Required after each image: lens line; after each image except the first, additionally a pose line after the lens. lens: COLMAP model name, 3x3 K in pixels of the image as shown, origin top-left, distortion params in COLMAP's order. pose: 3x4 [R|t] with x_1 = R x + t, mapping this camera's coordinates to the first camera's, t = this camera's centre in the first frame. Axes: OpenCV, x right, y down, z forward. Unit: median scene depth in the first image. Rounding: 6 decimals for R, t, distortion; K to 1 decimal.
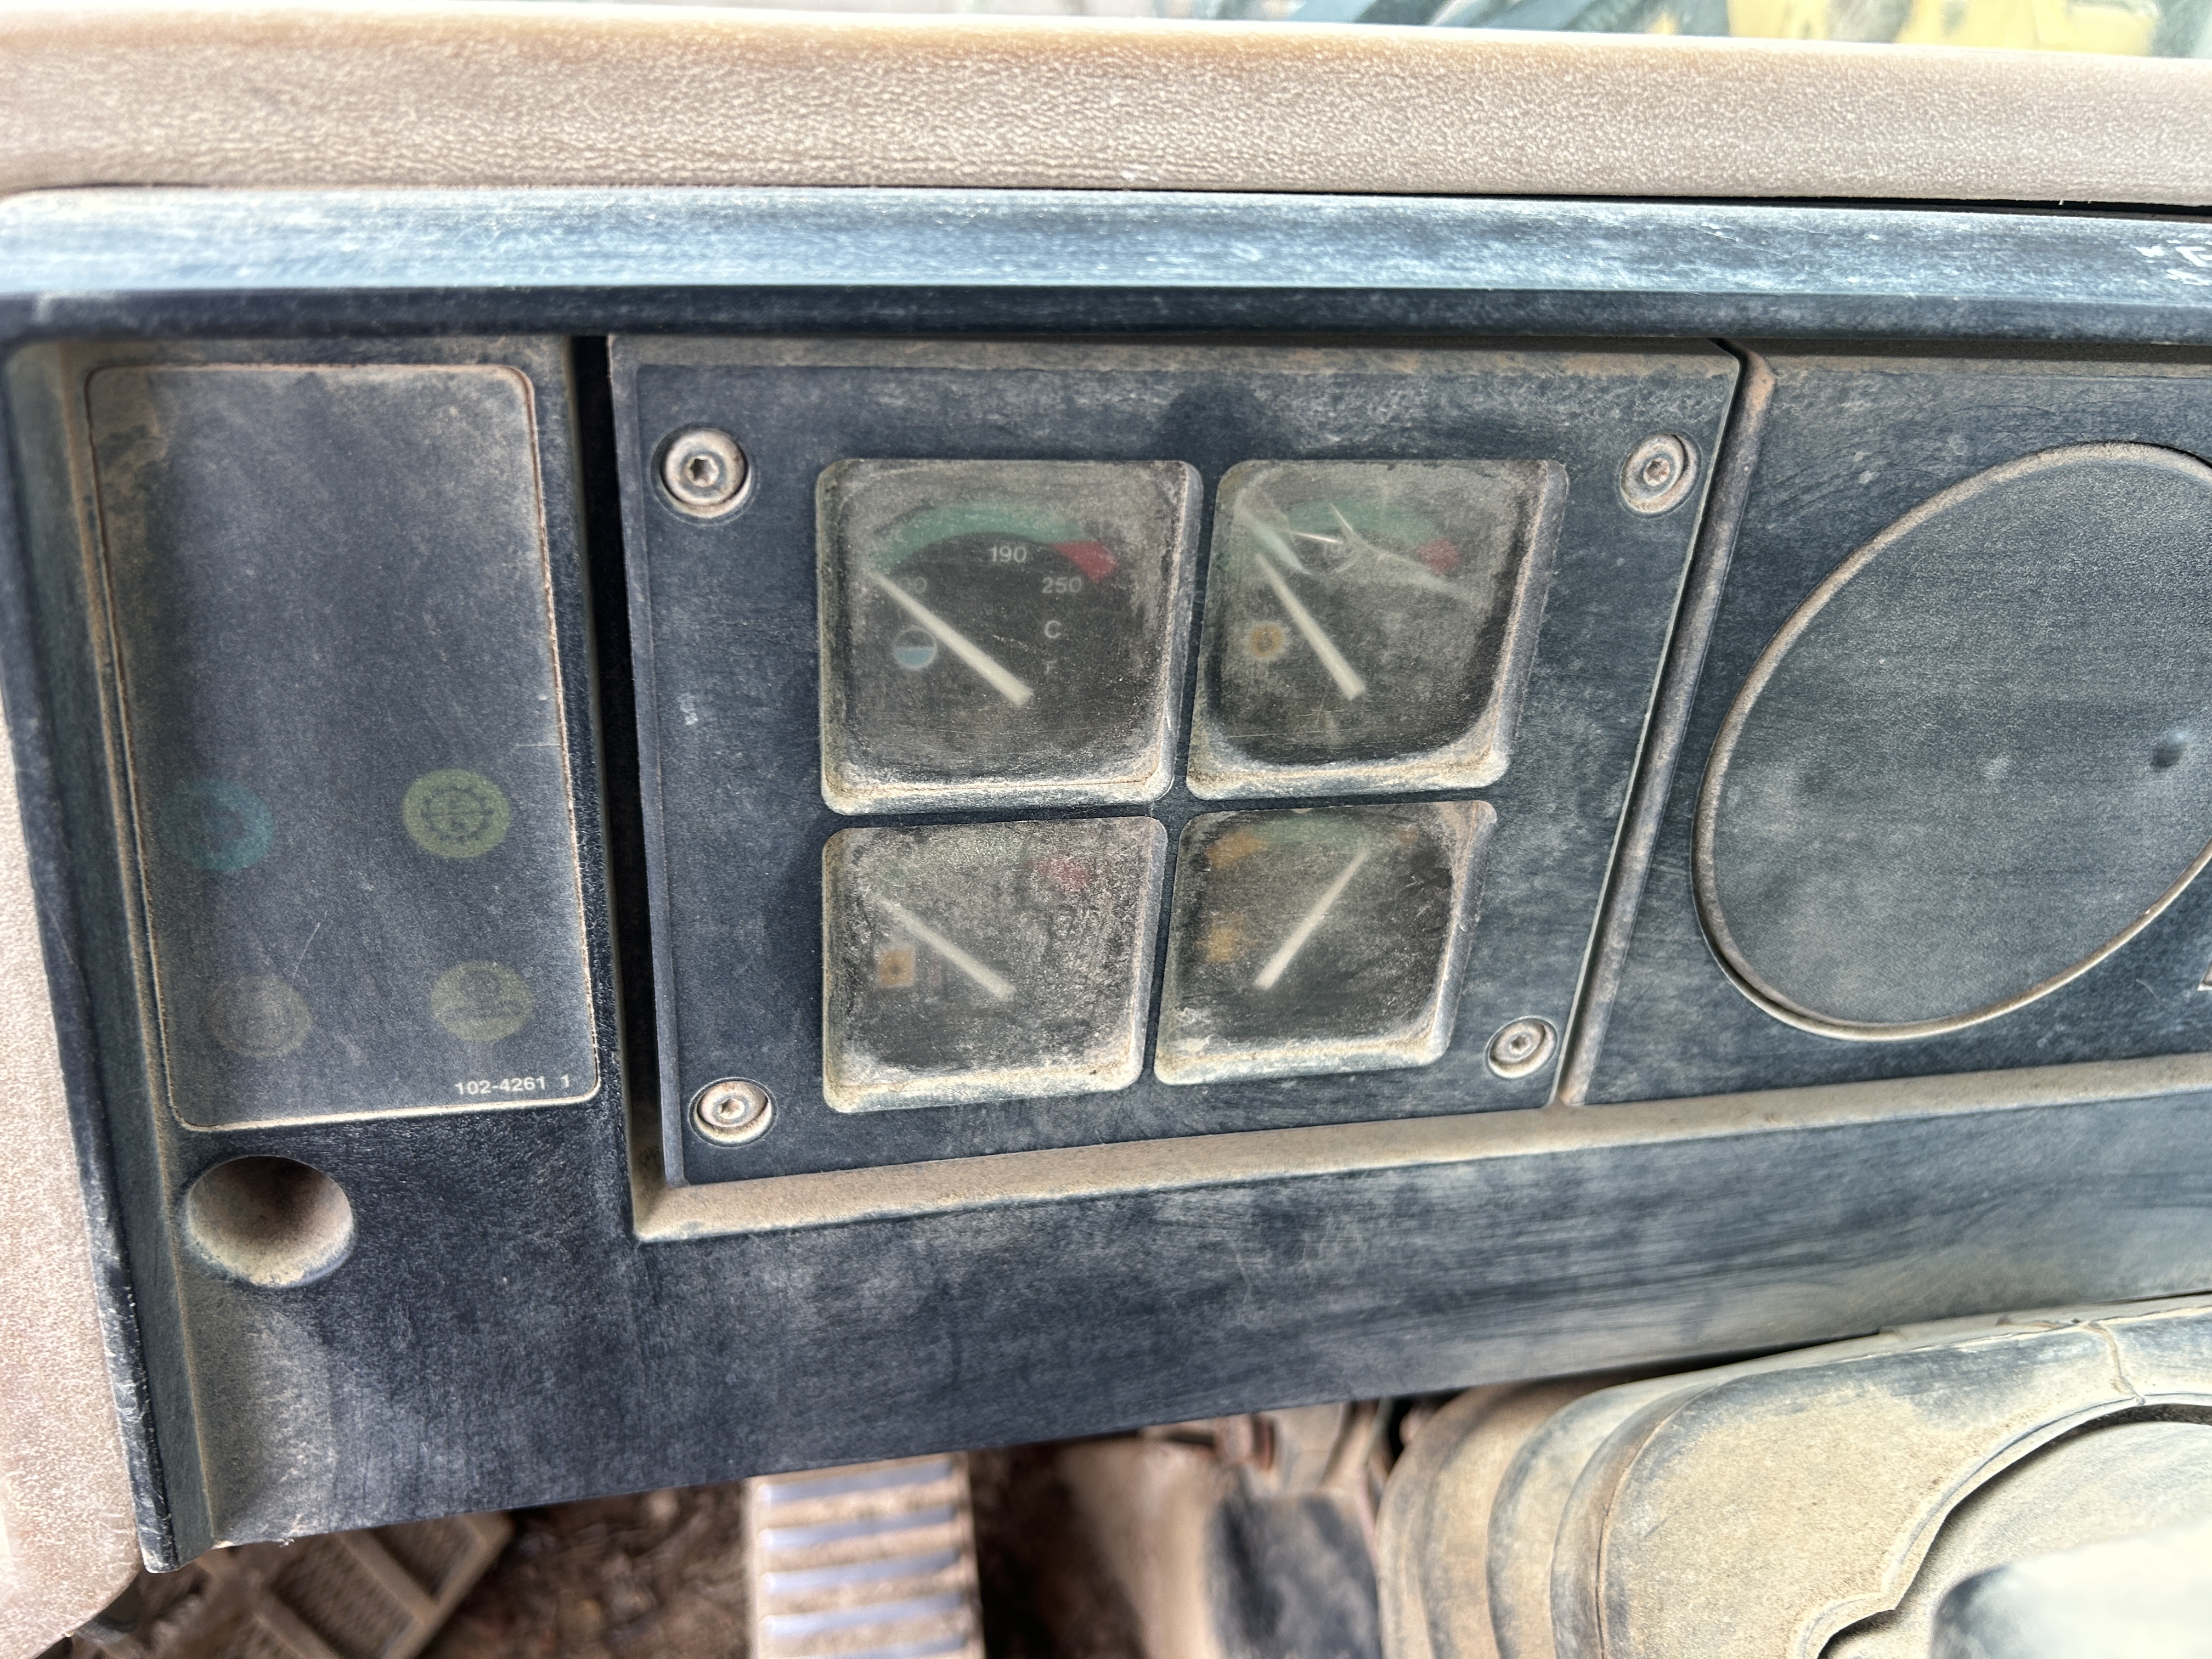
lens RADIAL K [[1656.0, 0, 1129.2], [0, 1656.0, 825.2], [0, 0, 1]] dist [0.055323, -0.058052]
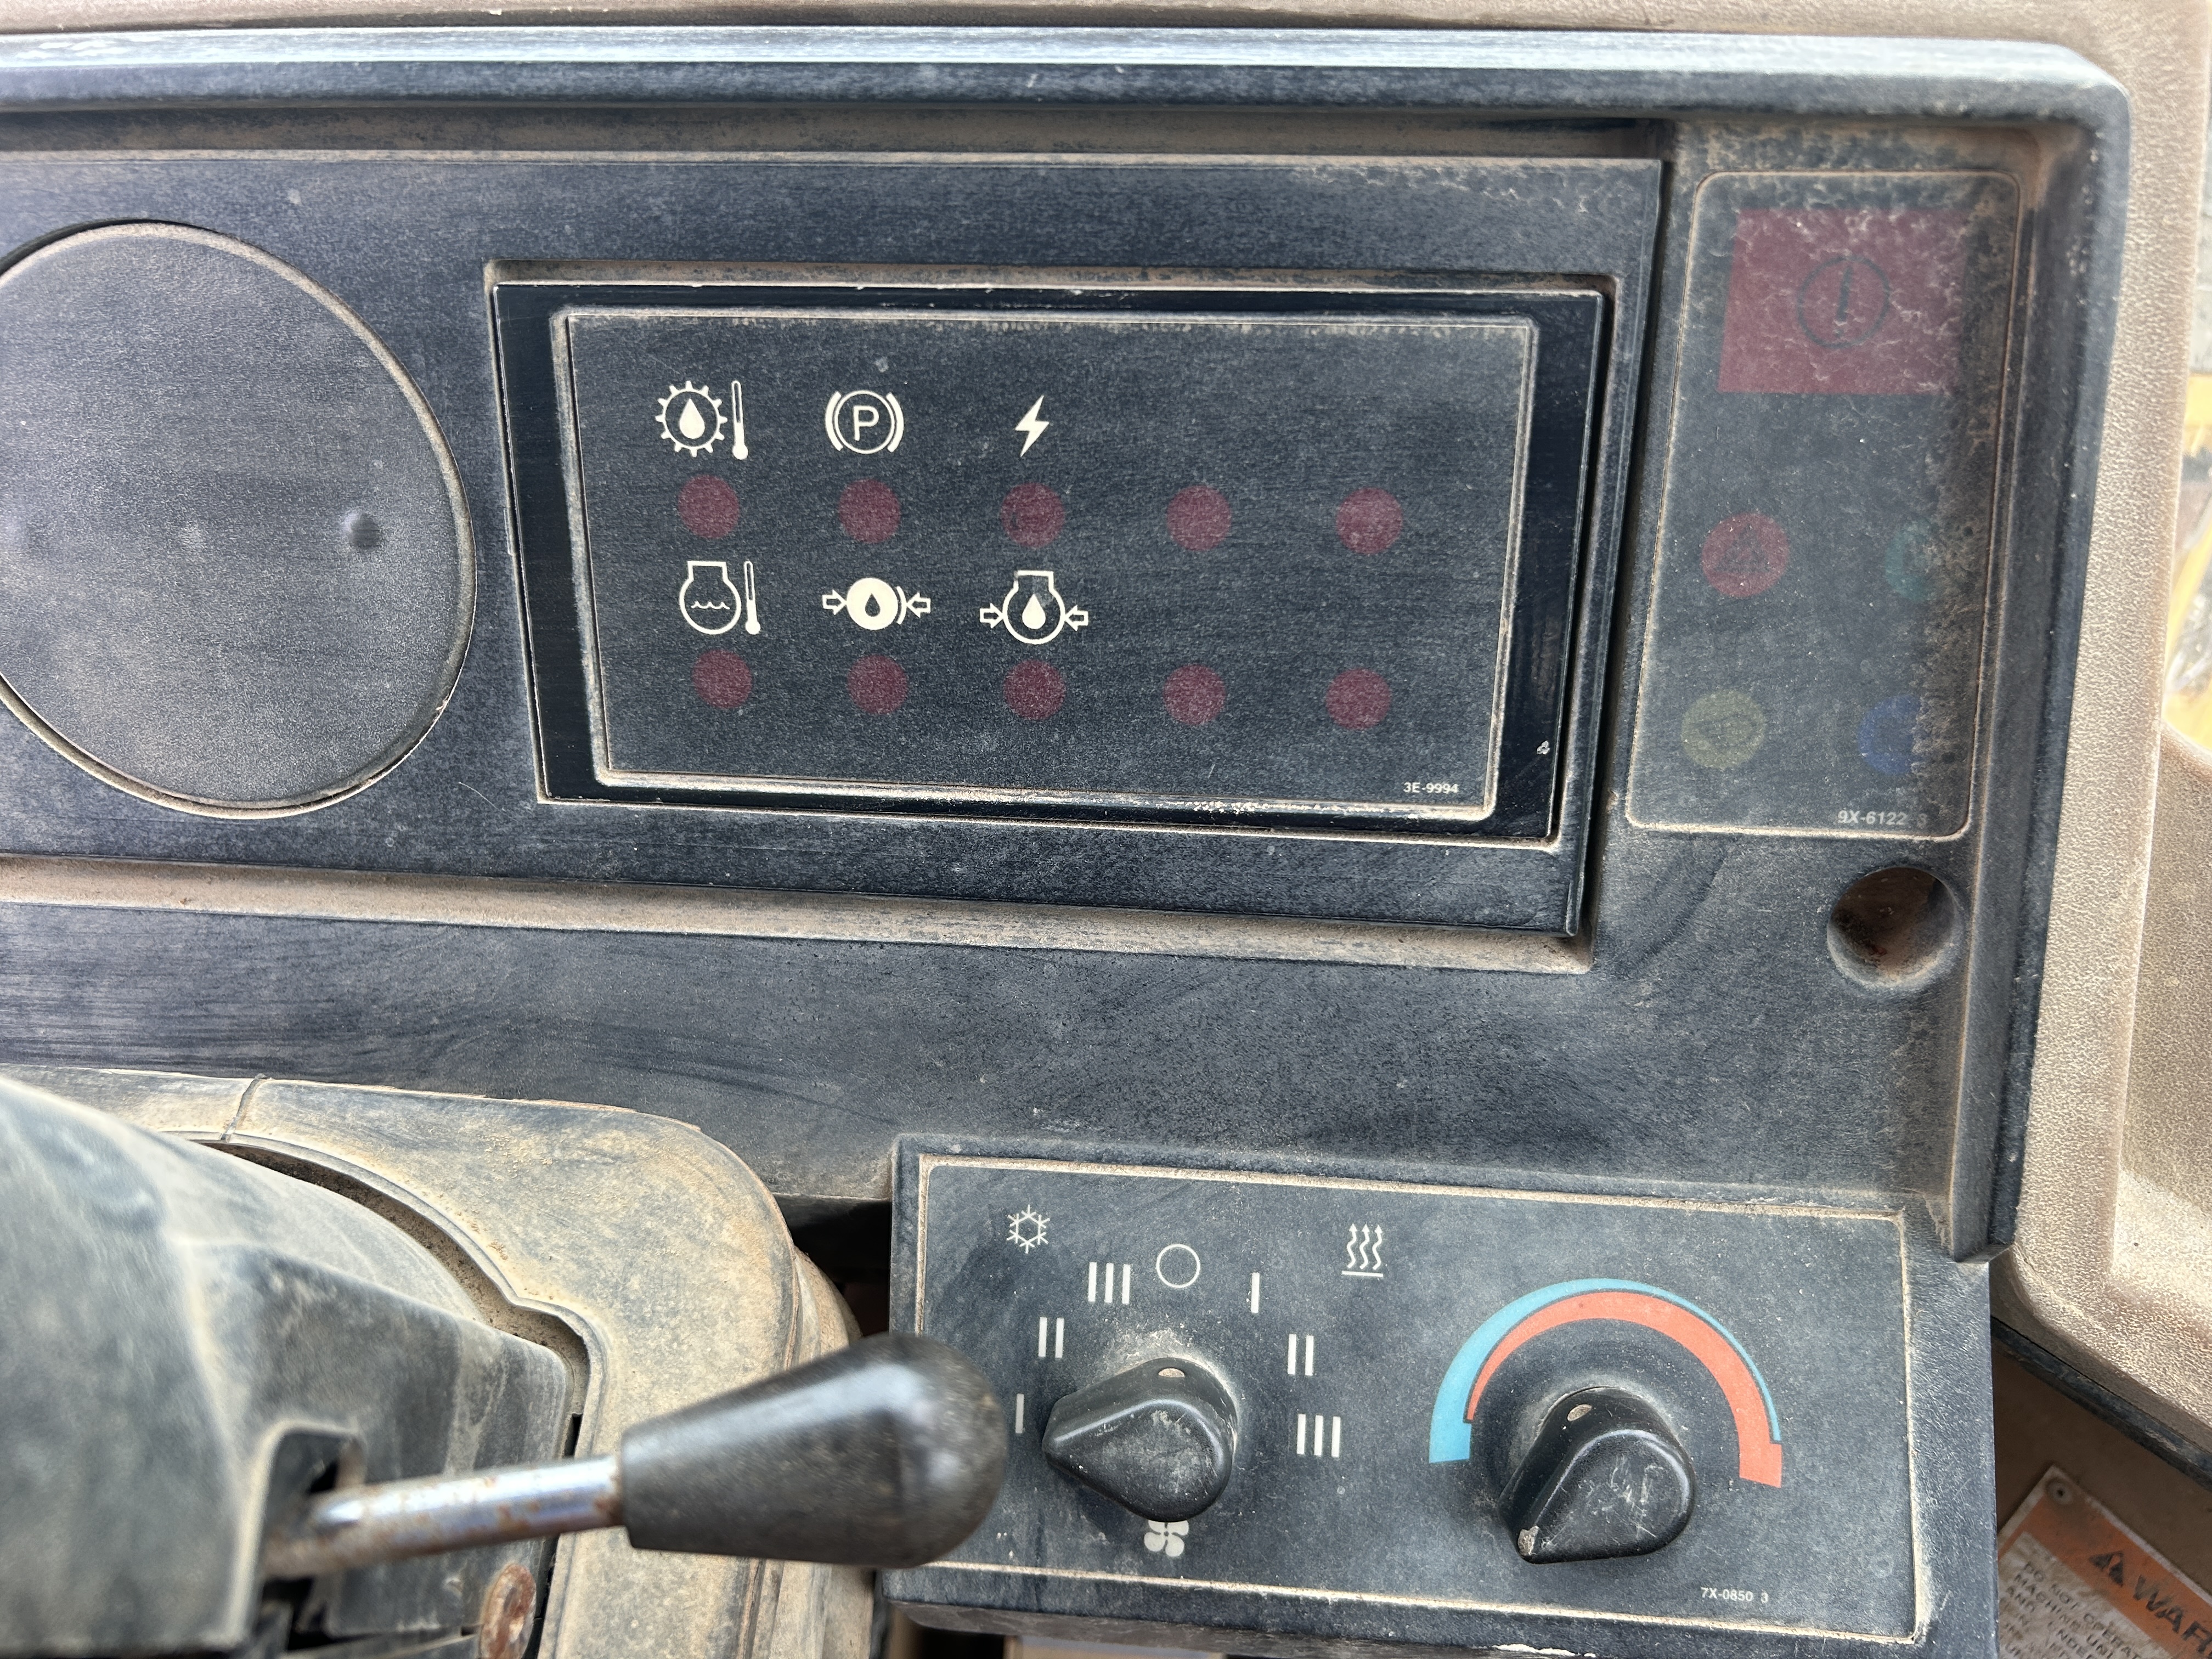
lens RADIAL K [[1656.0, 0, 1129.2], [0, 1656.0, 825.2], [0, 0, 1]] dist [0.055323, -0.058052]
pose [[0.934445, 0.042716, -0.353538, 1.407393], [-0.105993, 0.981147, -0.161606, 0.250339], [0.339969, 0.188485, 0.921355, 0.210203]]
